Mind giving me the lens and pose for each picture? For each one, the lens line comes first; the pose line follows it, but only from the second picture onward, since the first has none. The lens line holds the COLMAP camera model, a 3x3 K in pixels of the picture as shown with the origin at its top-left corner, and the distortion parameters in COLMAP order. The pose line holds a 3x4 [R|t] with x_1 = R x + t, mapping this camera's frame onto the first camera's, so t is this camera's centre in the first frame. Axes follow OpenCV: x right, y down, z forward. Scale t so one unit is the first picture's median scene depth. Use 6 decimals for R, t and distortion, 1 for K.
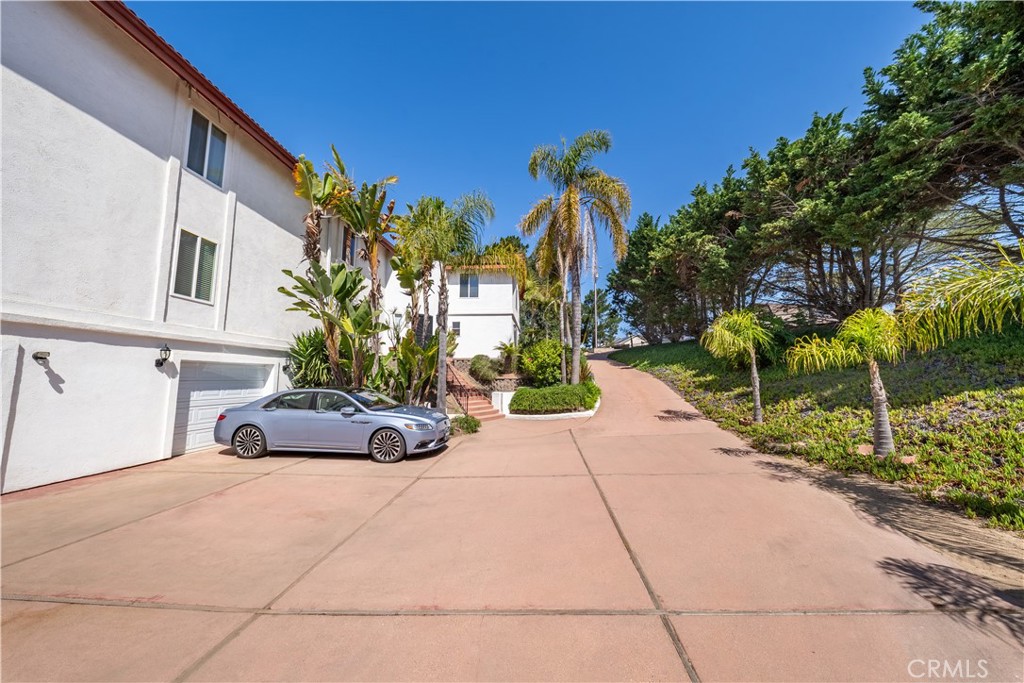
lens RADIAL K [[319.5, 0, 515.8], [0, 319.5, 353.9], [0, 0, 1]] dist [-0.000052, -0.000188]
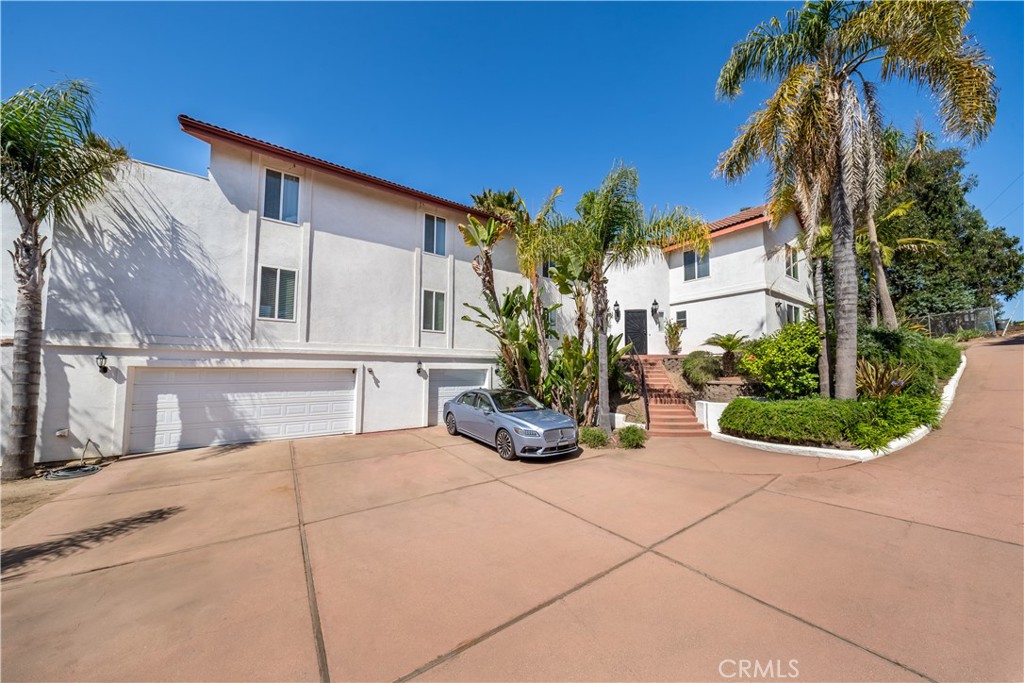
lens RADIAL K [[319.5, 0, 515.8], [0, 319.5, 353.9], [0, 0, 1]] dist [-0.000052, -0.000188]
pose [[0.603313, -0.030024, -0.796939, 0.533837], [0.054071, 0.998532, 0.003315, -0.037461], [0.795669, -0.045091, 0.604051, 0.347473]]
